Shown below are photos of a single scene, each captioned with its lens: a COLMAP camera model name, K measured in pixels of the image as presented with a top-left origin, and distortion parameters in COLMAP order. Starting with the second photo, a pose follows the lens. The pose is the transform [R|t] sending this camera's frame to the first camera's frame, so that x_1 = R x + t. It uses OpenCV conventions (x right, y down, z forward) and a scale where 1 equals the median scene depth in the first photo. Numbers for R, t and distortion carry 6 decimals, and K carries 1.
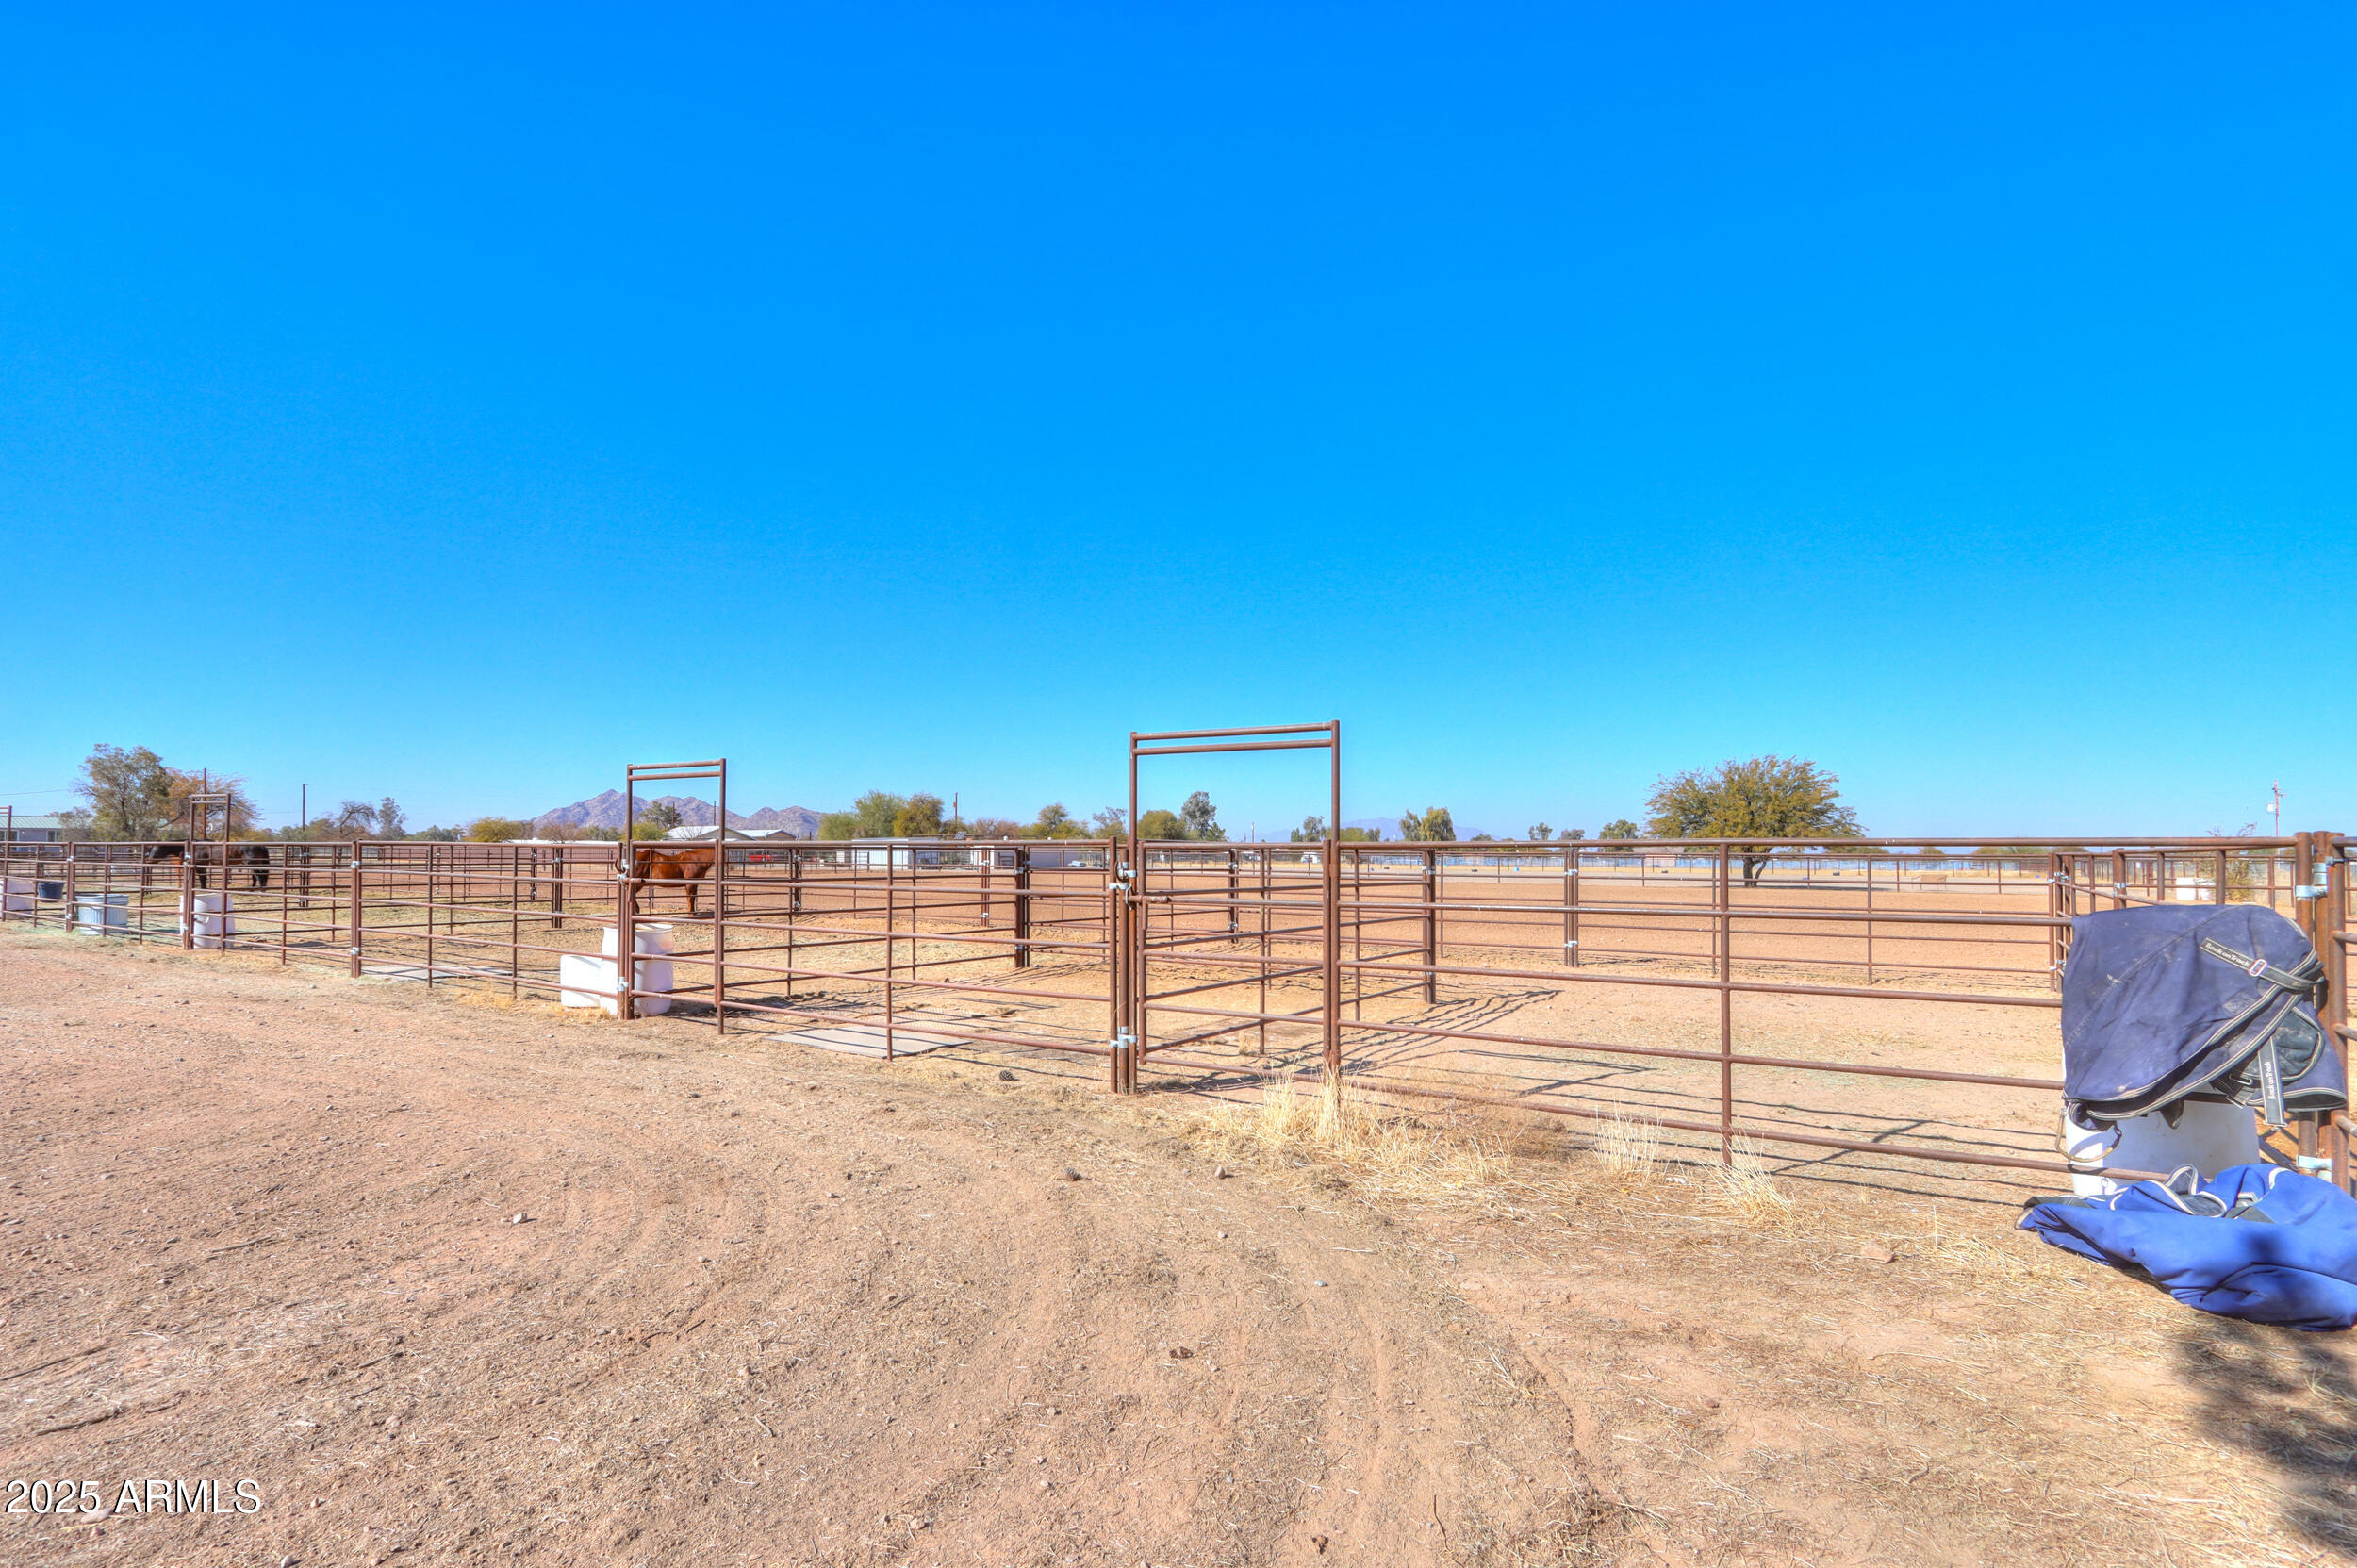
lens RADIAL K [[1146.0, 0, 1137.1], [0, 1146.0, 803.3], [0, 0, 1]] dist [-0.001478, 0.000097]
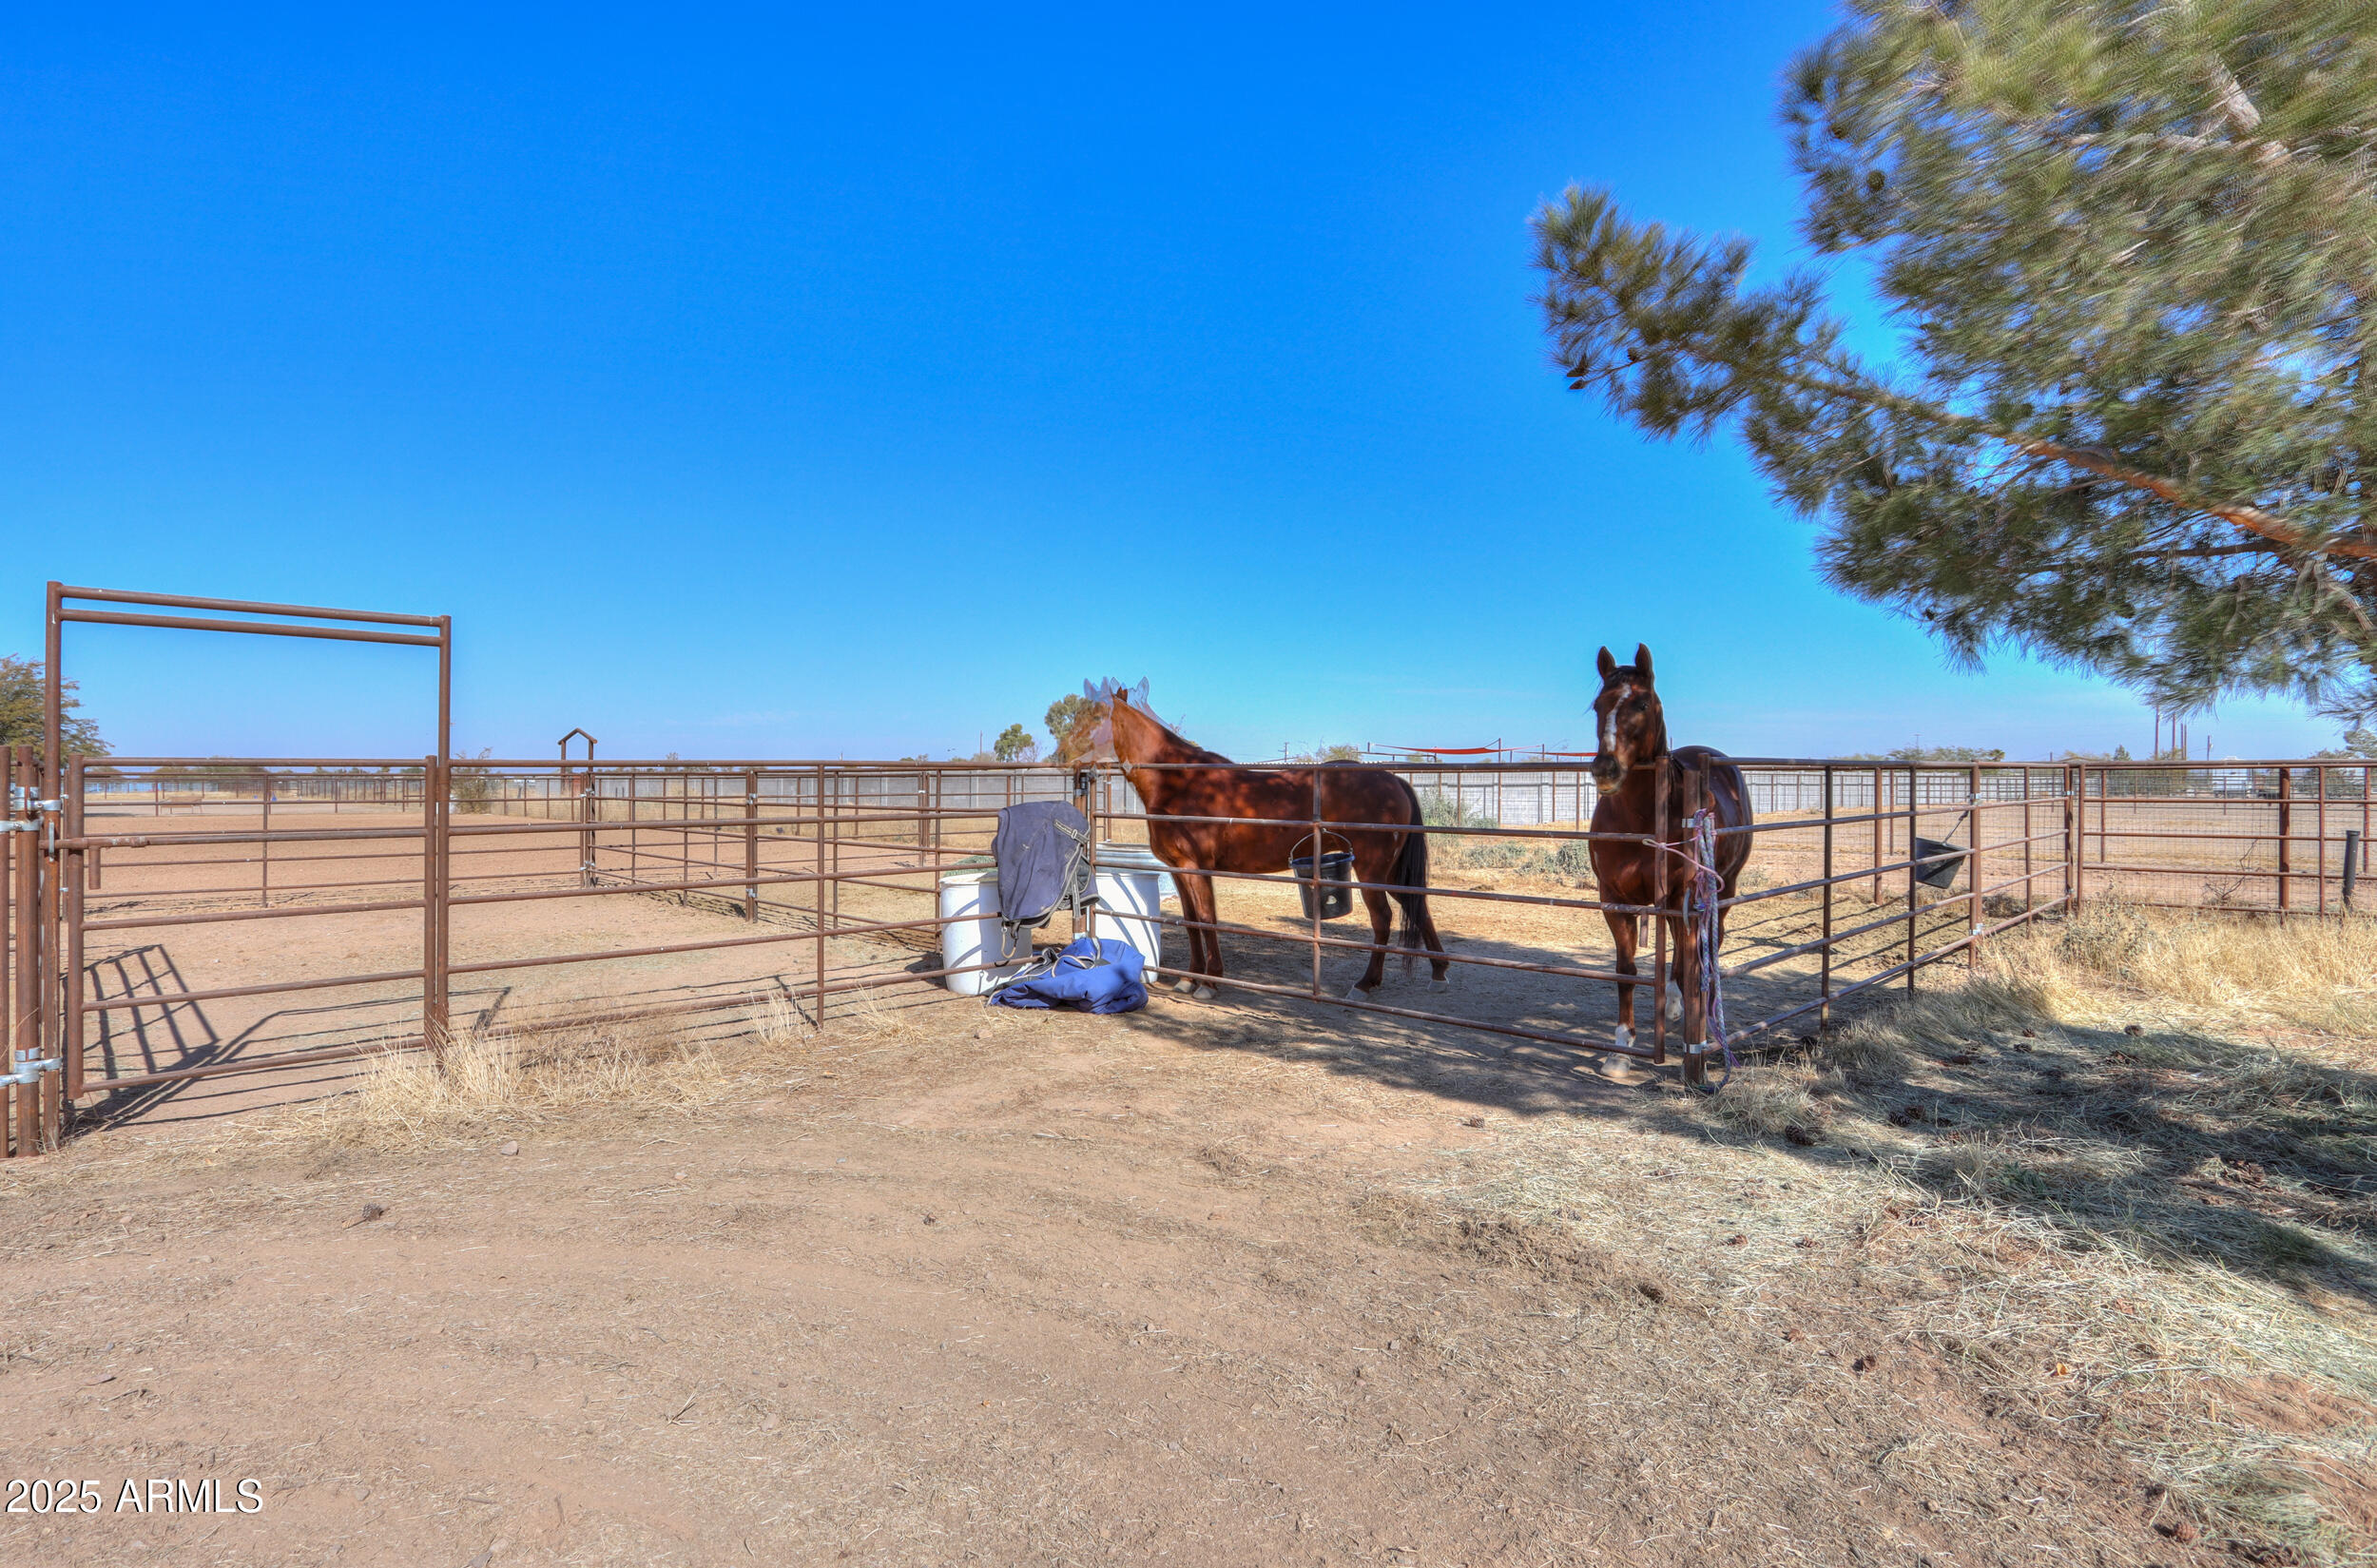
lens RADIAL K [[1148.5, 0, 1188.5], [0, 1148.5, 784.0], [0, 0, 1]] dist [-0.055797, -0.000150]
pose [[0.194790, -0.007585, 0.980816, -0.465760], [-0.045046, 0.998846, 0.016671, 0.011492], [-0.979810, -0.047429, 0.194223, 0.260477]]
